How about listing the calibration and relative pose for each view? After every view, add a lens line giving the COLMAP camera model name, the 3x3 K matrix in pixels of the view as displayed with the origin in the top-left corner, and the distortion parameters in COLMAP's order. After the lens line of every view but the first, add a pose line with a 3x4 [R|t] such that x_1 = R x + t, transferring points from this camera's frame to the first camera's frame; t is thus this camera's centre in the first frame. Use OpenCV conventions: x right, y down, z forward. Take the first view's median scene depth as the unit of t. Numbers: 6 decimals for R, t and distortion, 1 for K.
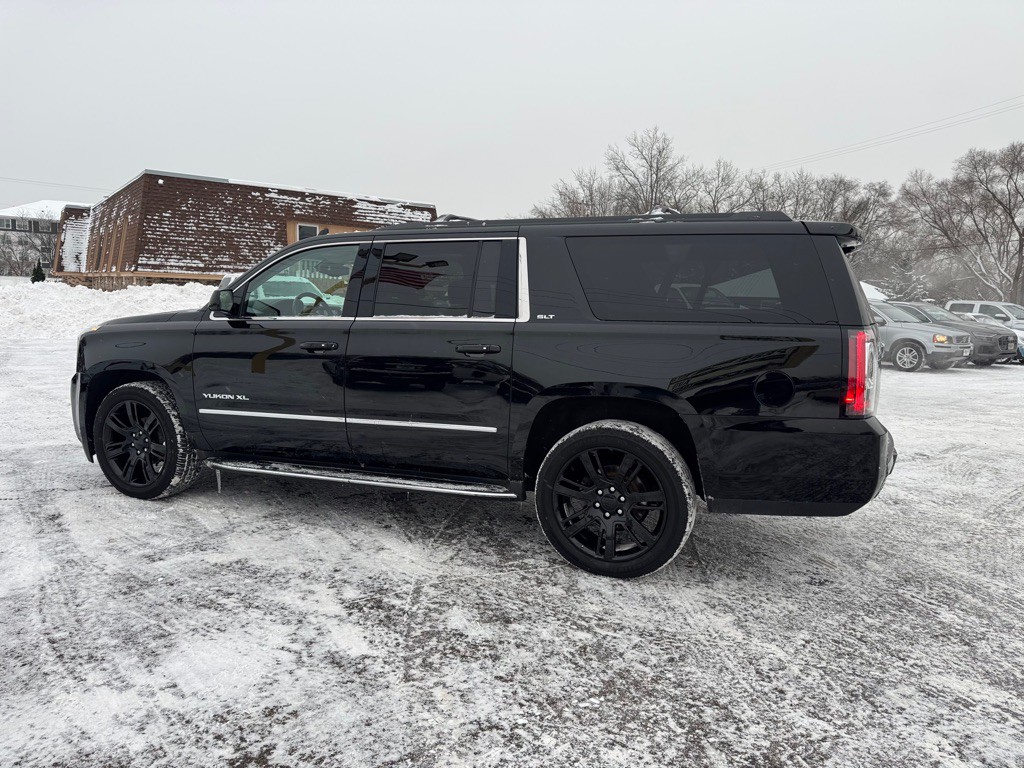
lens RADIAL K [[718.8, 0, 509.0], [0, 718.8, 381.9], [0, 0, 1]] dist [0.050972, -0.054988]
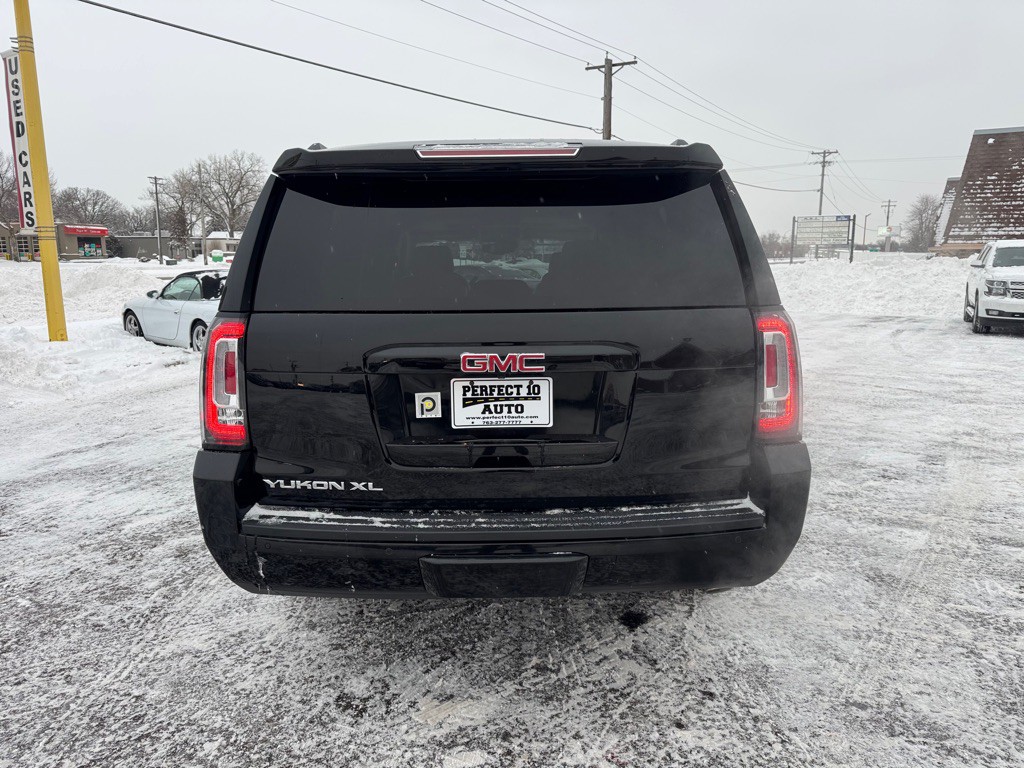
lens RADIAL K [[720.3, 0, 509.4], [0, 720.3, 384.3], [0, 0, 1]] dist [0.042697, -0.052141]
pose [[0.384160, 0.125014, -0.914763, 0.862705], [-0.091298, 0.991078, 0.097103, -0.071771], [0.918741, 0.046213, 0.392146, 0.711534]]
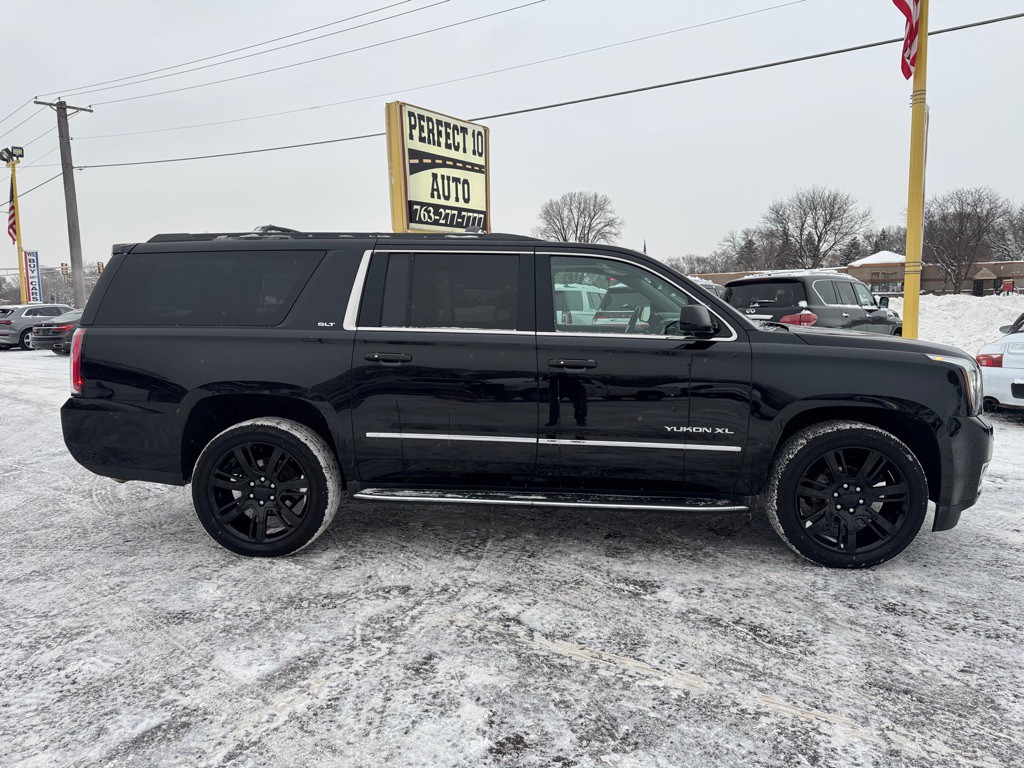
lens RADIAL K [[704.2, 0, 501.1], [0, 704.2, 383.2], [0, 0, 1]] dist [0.096257, -0.125043]
pose [[-0.952445, 0.017023, -0.304234, 0.257349], [-0.049872, 0.976266, 0.210754, -0.240061], [0.300601, 0.215905, -0.928991, 2.089103]]
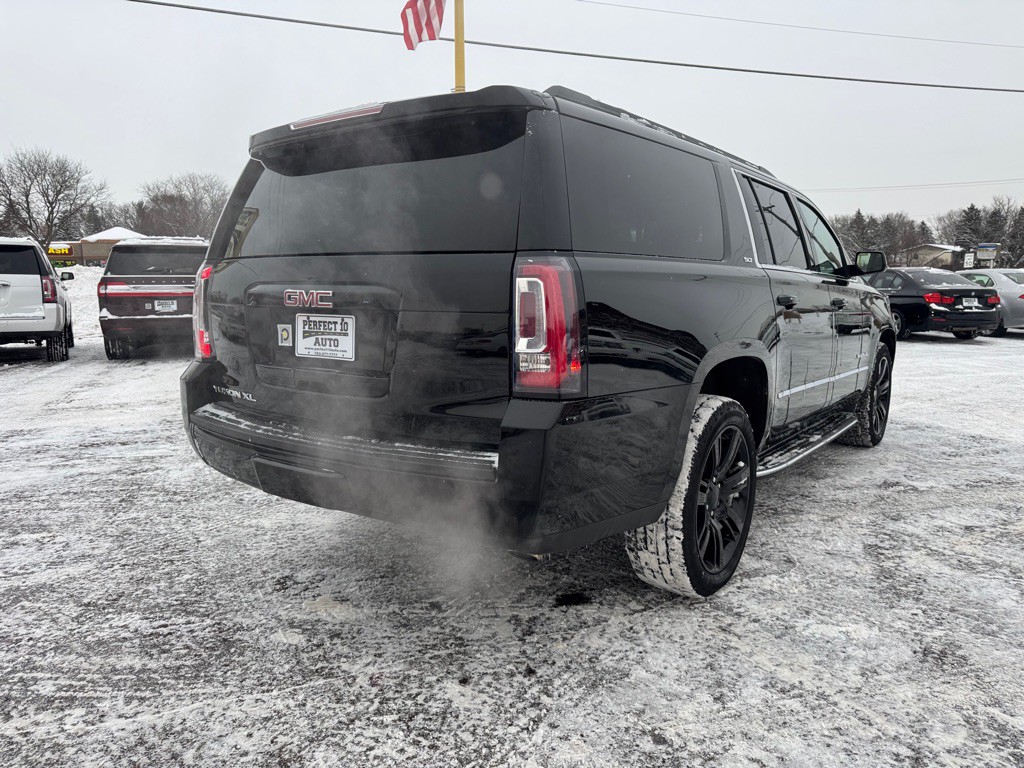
lens RADIAL K [[720.3, 0, 509.4], [0, 720.3, 384.3], [0, 0, 1]] dist [0.042697, -0.052141]
pose [[-0.247505, 0.113375, -0.962231, 0.923659], [-0.118138, 0.982188, 0.146114, -0.074084], [0.961657, 0.149840, -0.229702, 1.150902]]
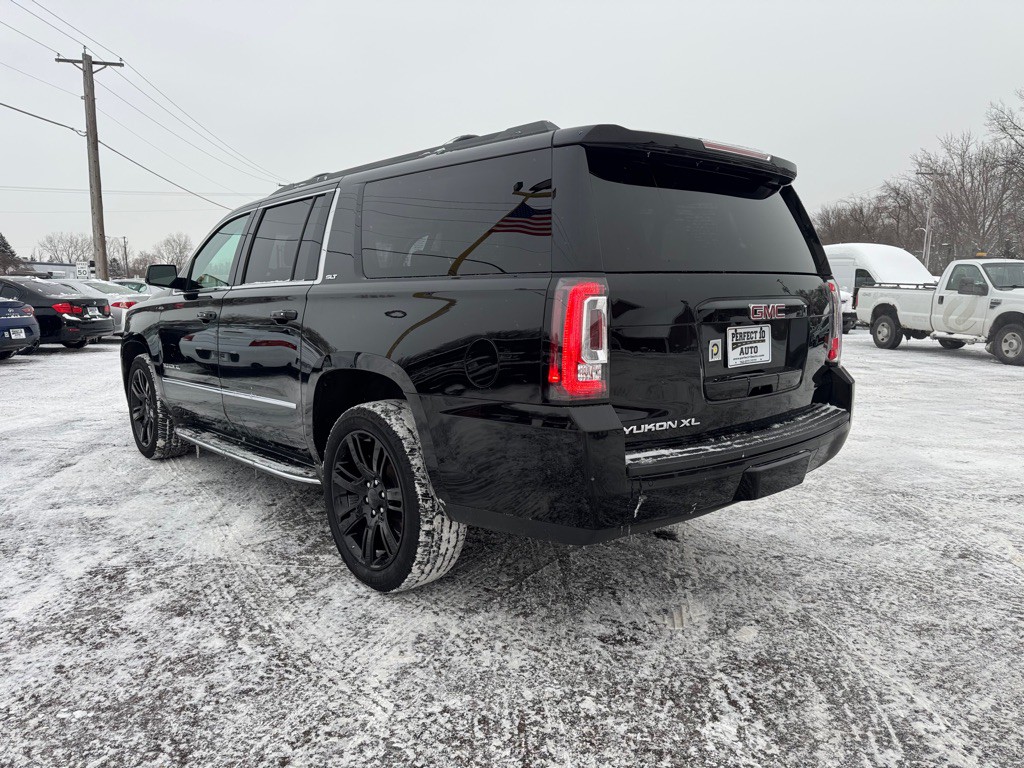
lens RADIAL K [[720.3, 0, 509.4], [0, 720.3, 384.3], [0, 0, 1]] dist [0.042697, -0.052141]
pose [[0.896102, 0.034189, -0.442529, 0.525578], [-0.031052, 0.999415, 0.014335, 0.015626], [0.442761, 0.000896, 0.896639, 0.261769]]
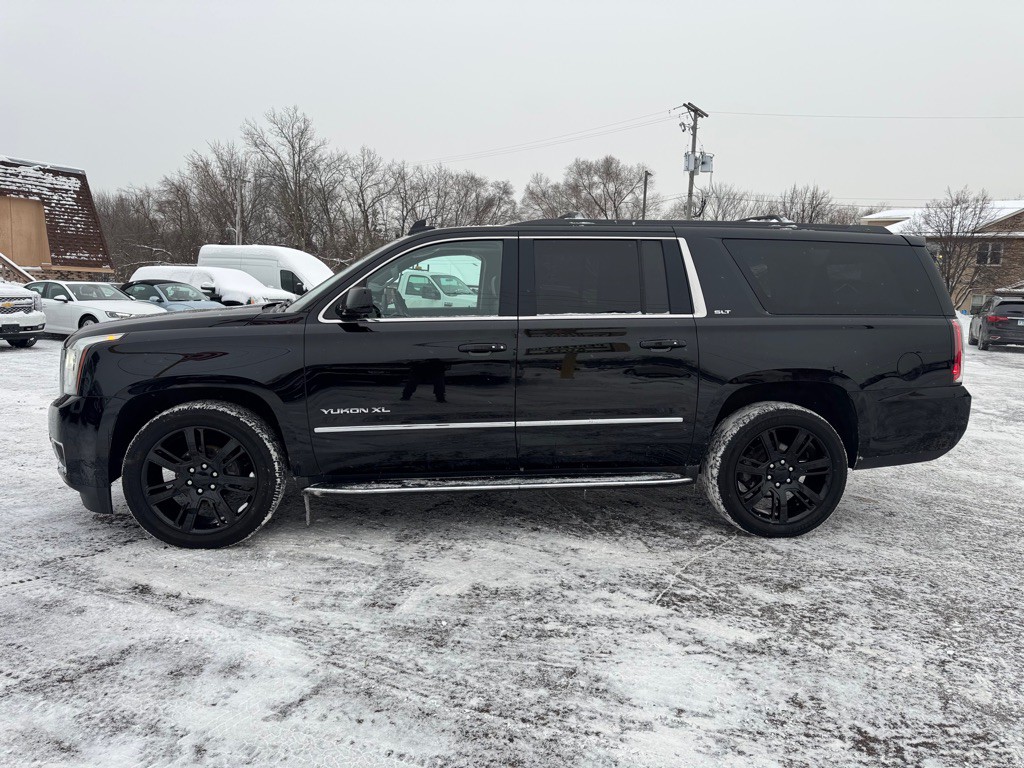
lens RADIAL K [[711.1, 0, 513.4], [0, 711.1, 389.3], [0, 0, 1]] dist [0.068063, -0.077914]
pose [[0.876240, -0.068333, 0.477005, -0.626125], [0.052647, 0.997544, 0.046191, -0.034120], [-0.478990, -0.015362, 0.877686, 0.163059]]
